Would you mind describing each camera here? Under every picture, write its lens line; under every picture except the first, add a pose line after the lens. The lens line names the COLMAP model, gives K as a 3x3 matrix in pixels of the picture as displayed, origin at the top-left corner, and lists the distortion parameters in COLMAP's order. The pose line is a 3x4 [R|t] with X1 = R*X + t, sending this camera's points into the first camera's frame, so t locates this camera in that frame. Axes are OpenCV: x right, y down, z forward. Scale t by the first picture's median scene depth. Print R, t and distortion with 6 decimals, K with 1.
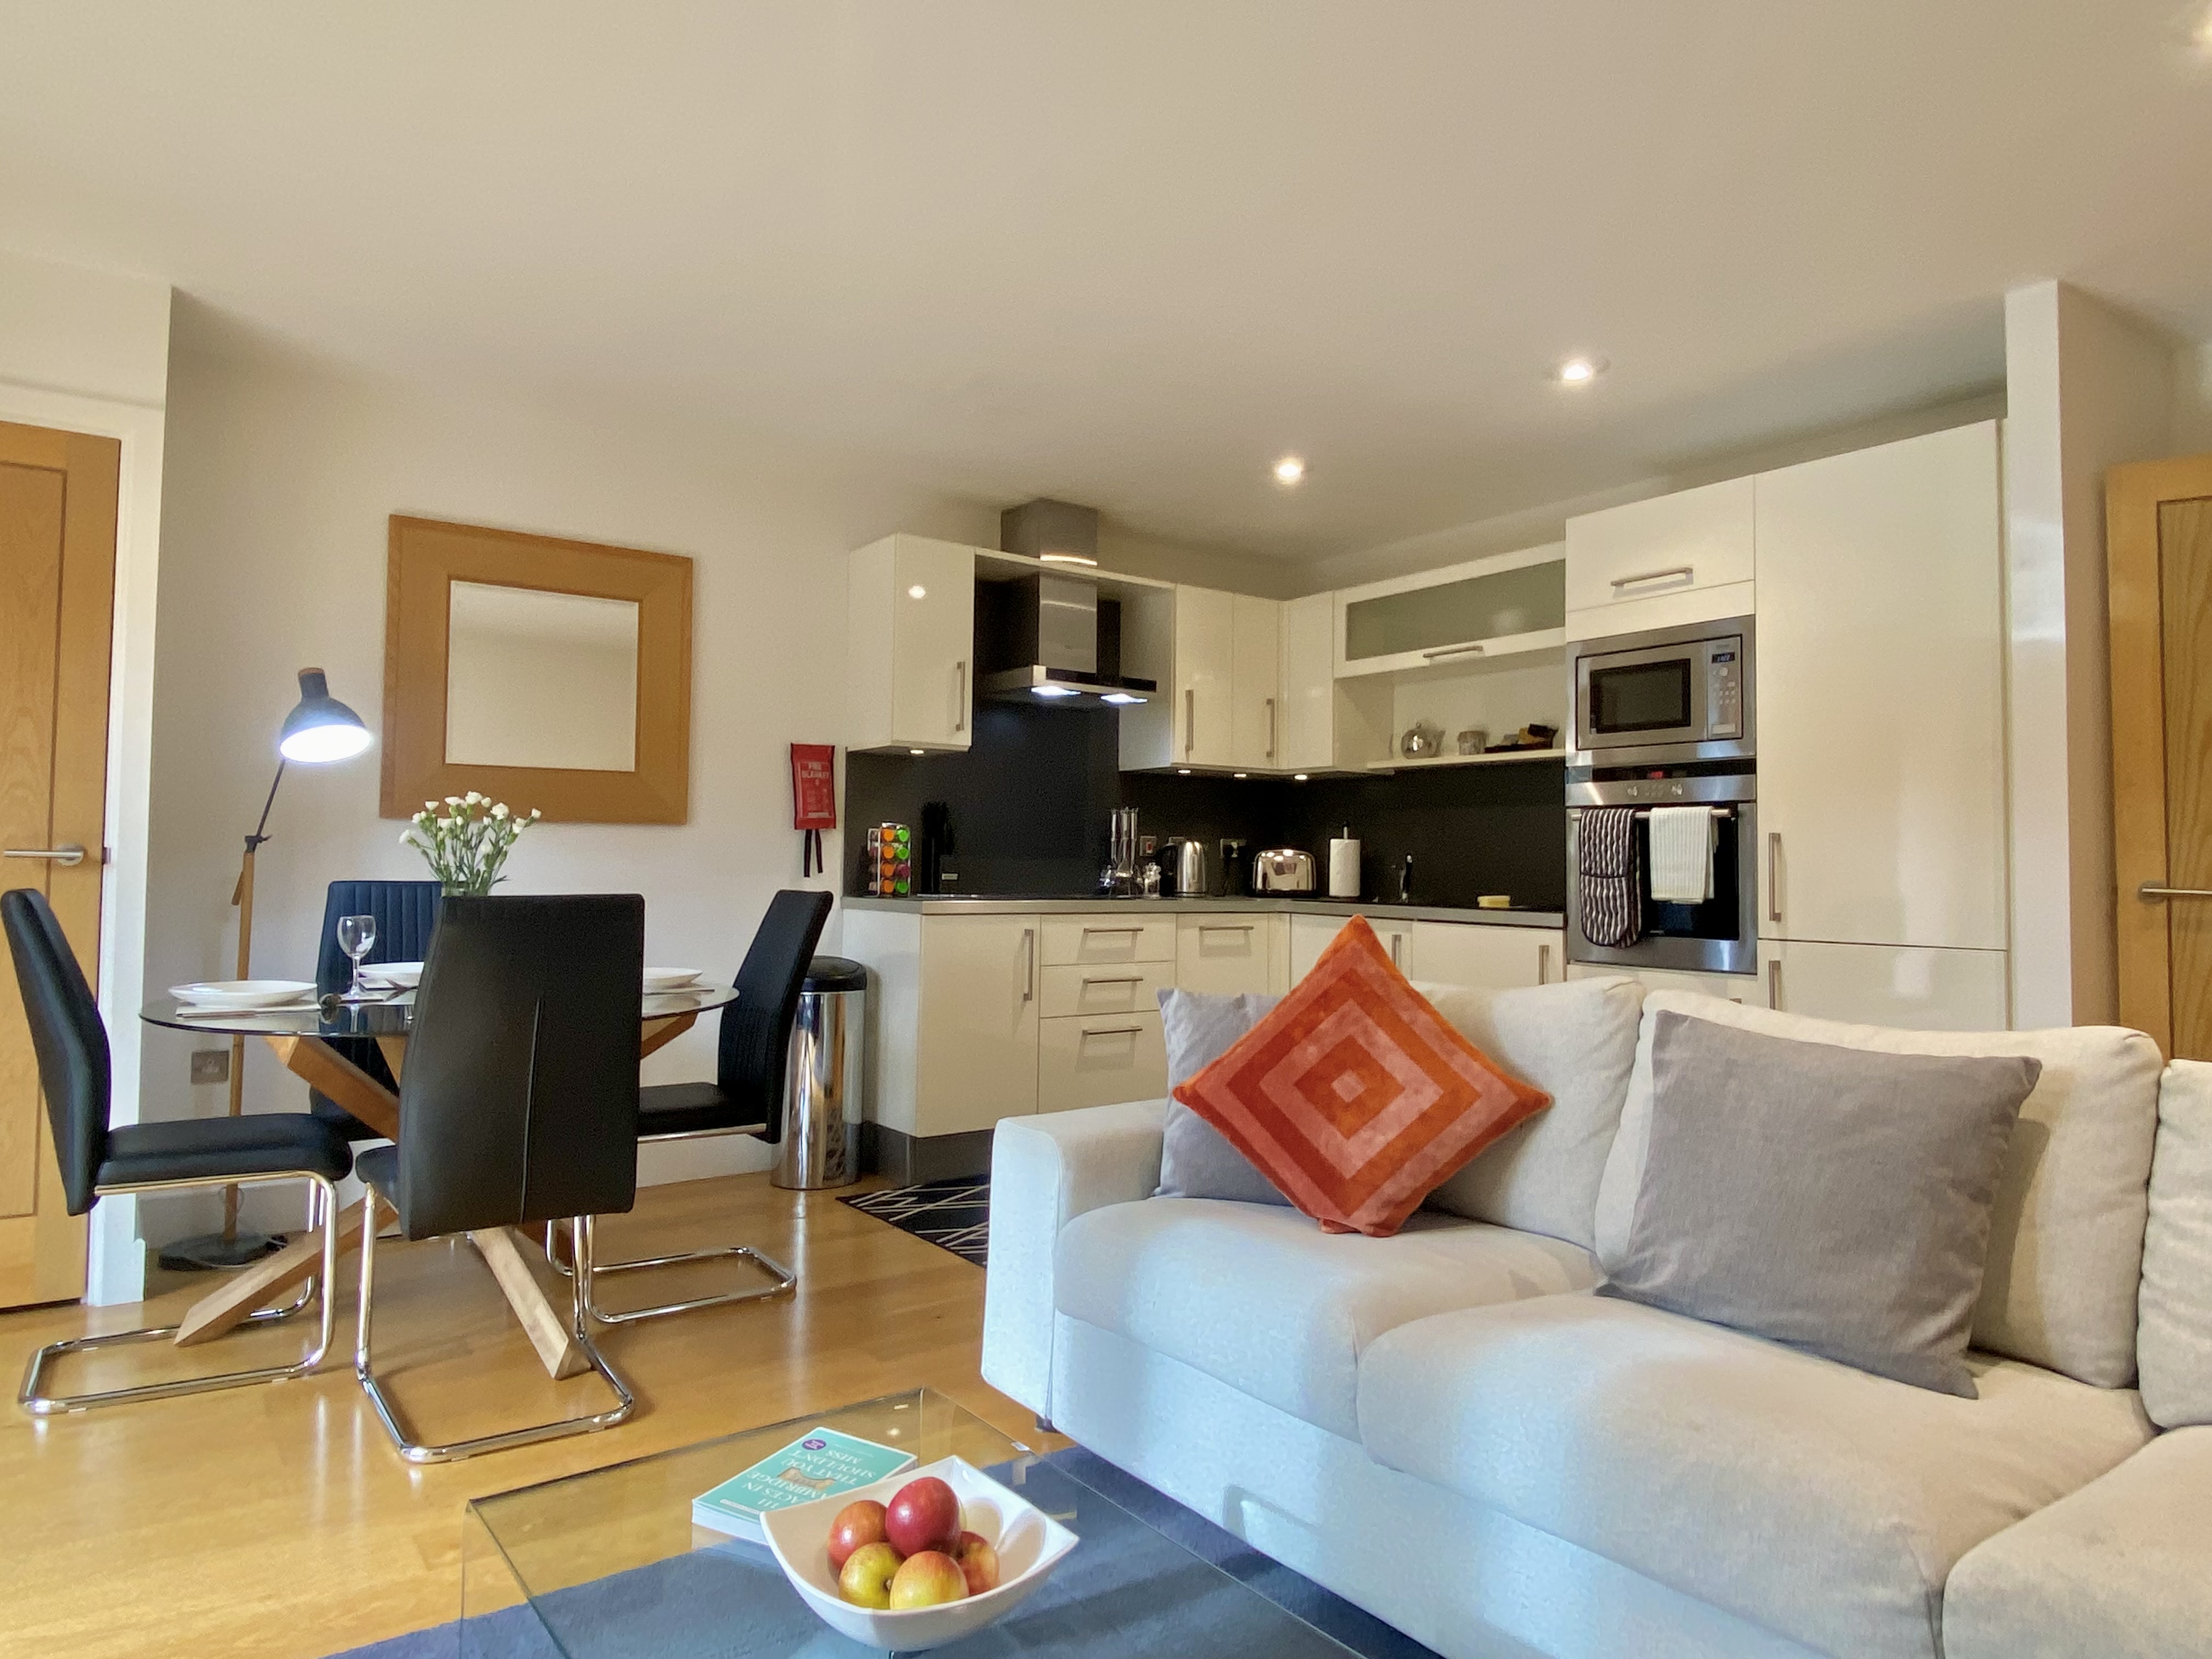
lens RADIAL K [[1351.8, 0, 1105.3], [0, 1351.8, 824.4], [0, 0, 1]] dist [0.006005, -0.000748]
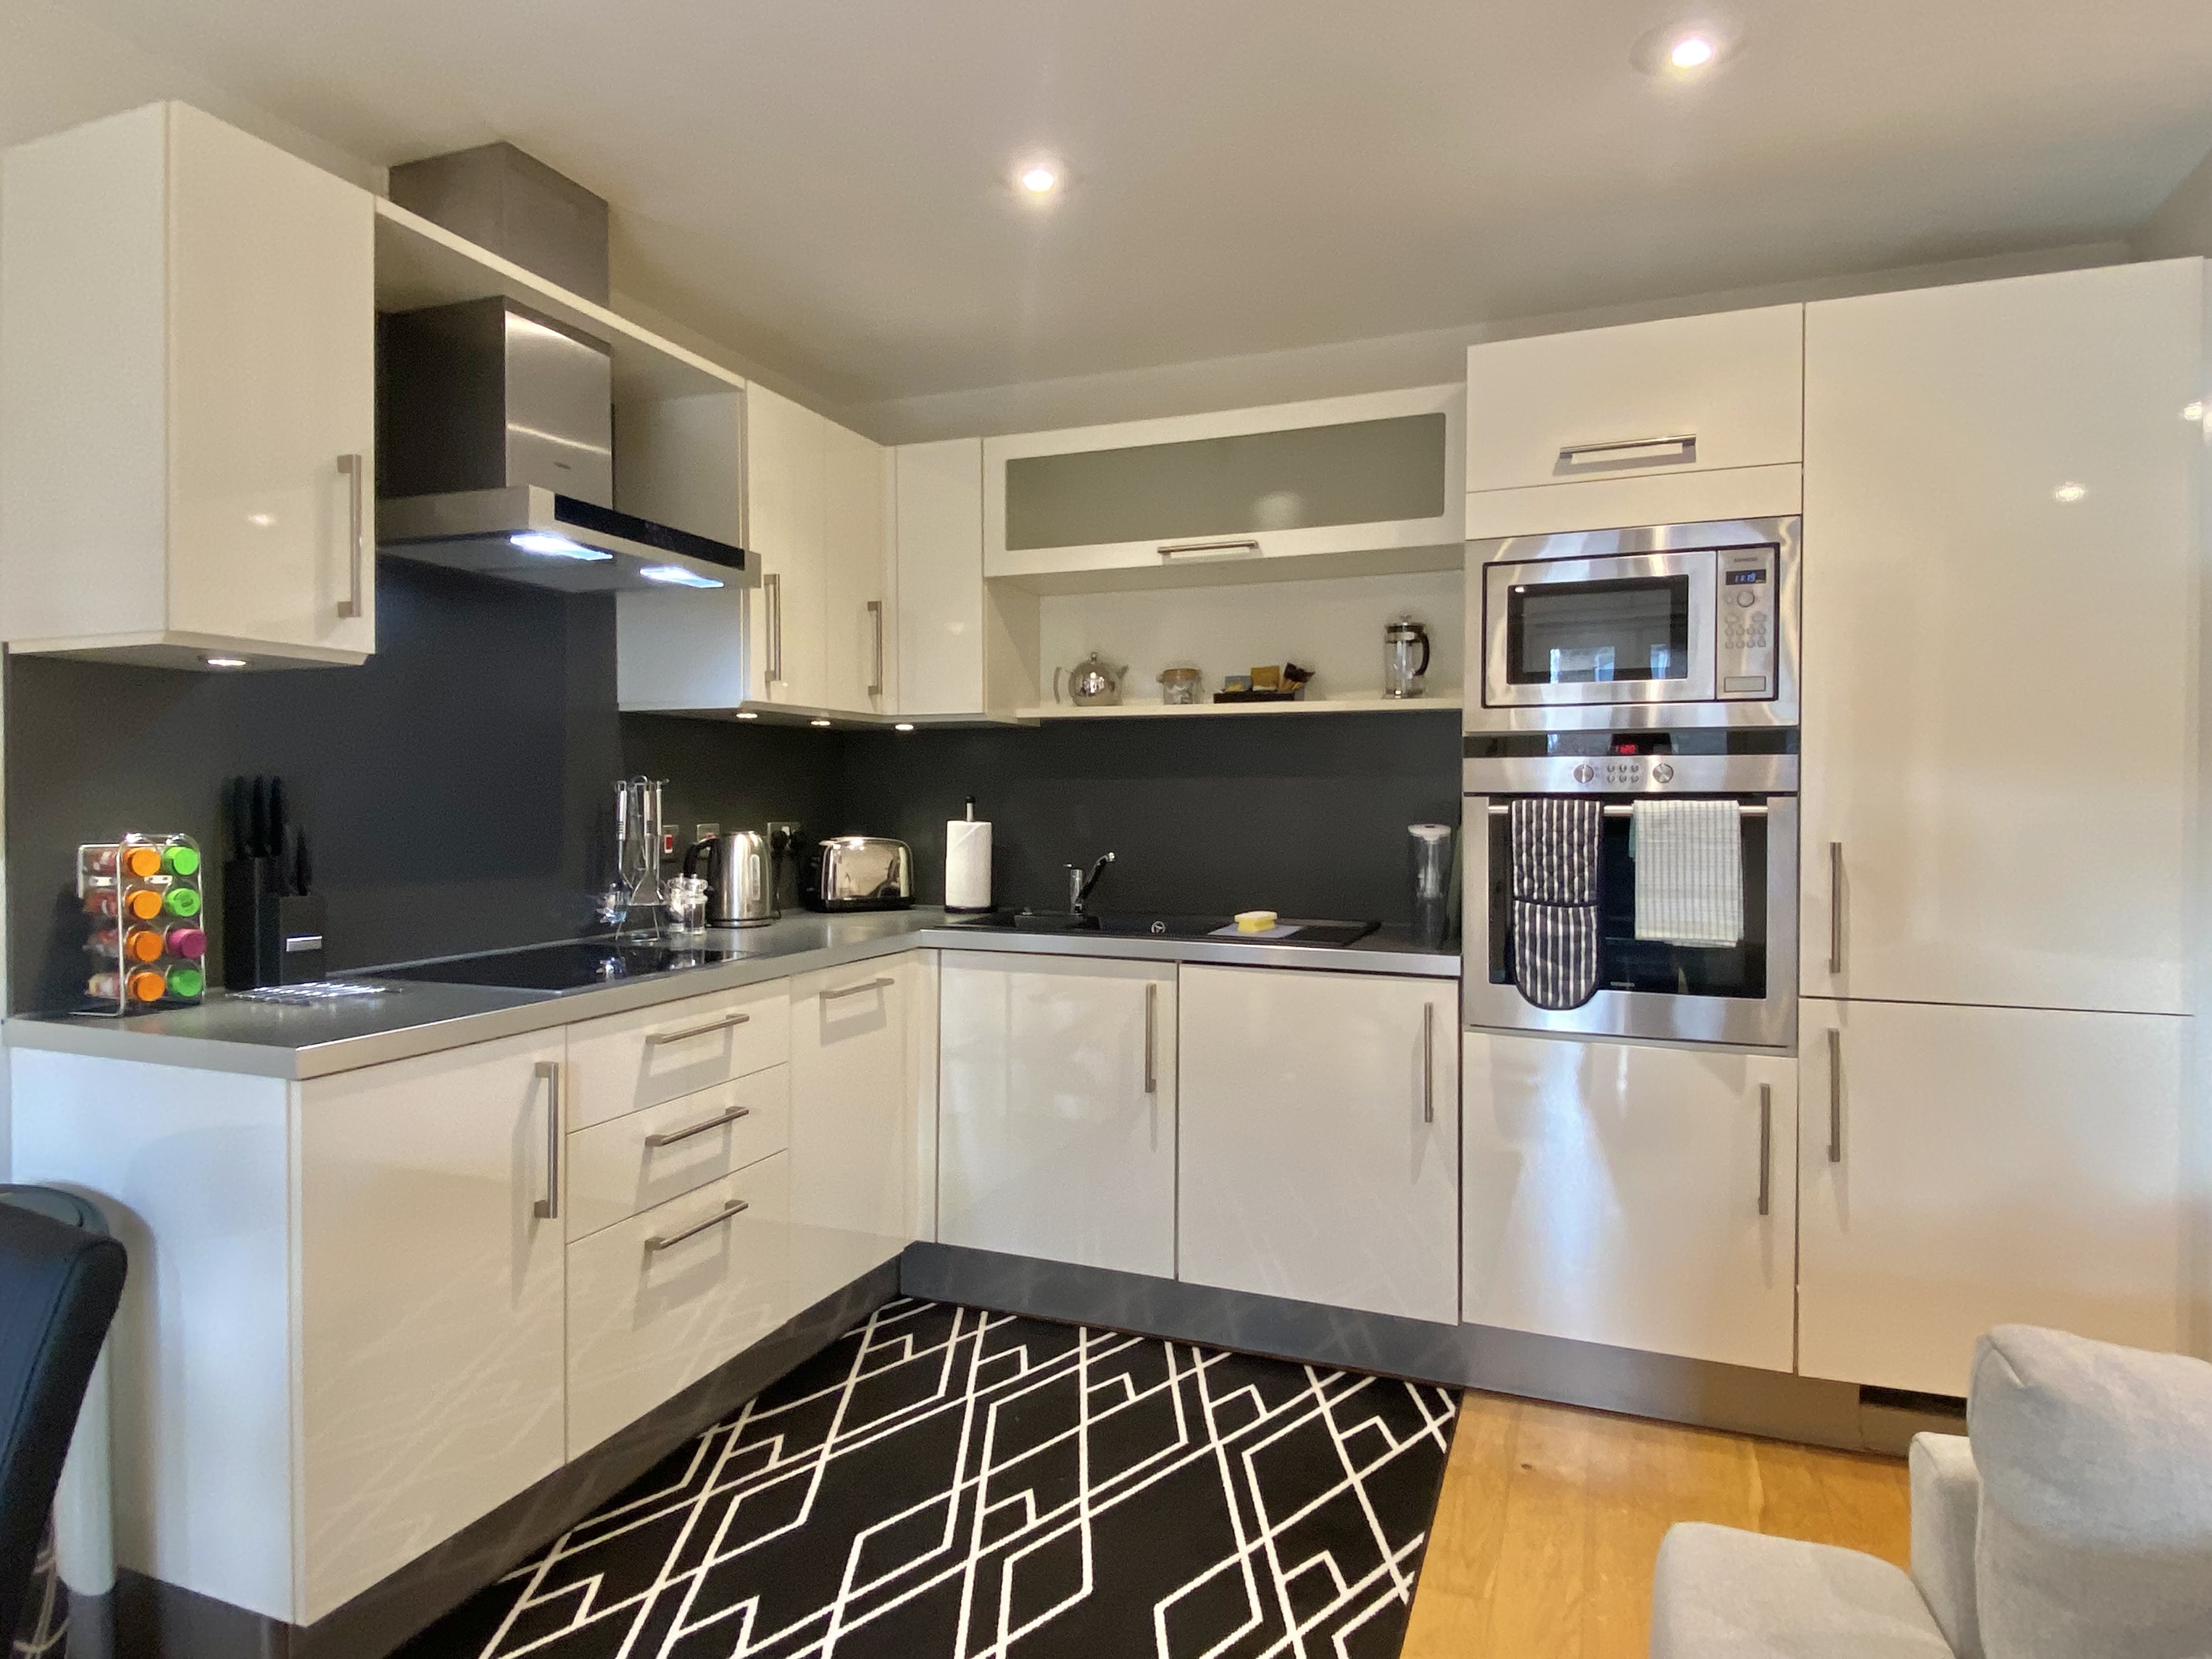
lens RADIAL K [[1263.3, 0, 1115.0], [0, 1263.3, 822.0], [0, 0, 1]] dist [-0.007532, -0.008401]
pose [[0.840436, -0.021524, 0.541484, -0.115595], [-0.008432, 0.998571, 0.052780, -0.026237], [-0.541846, -0.048924, 0.839053, 0.507394]]
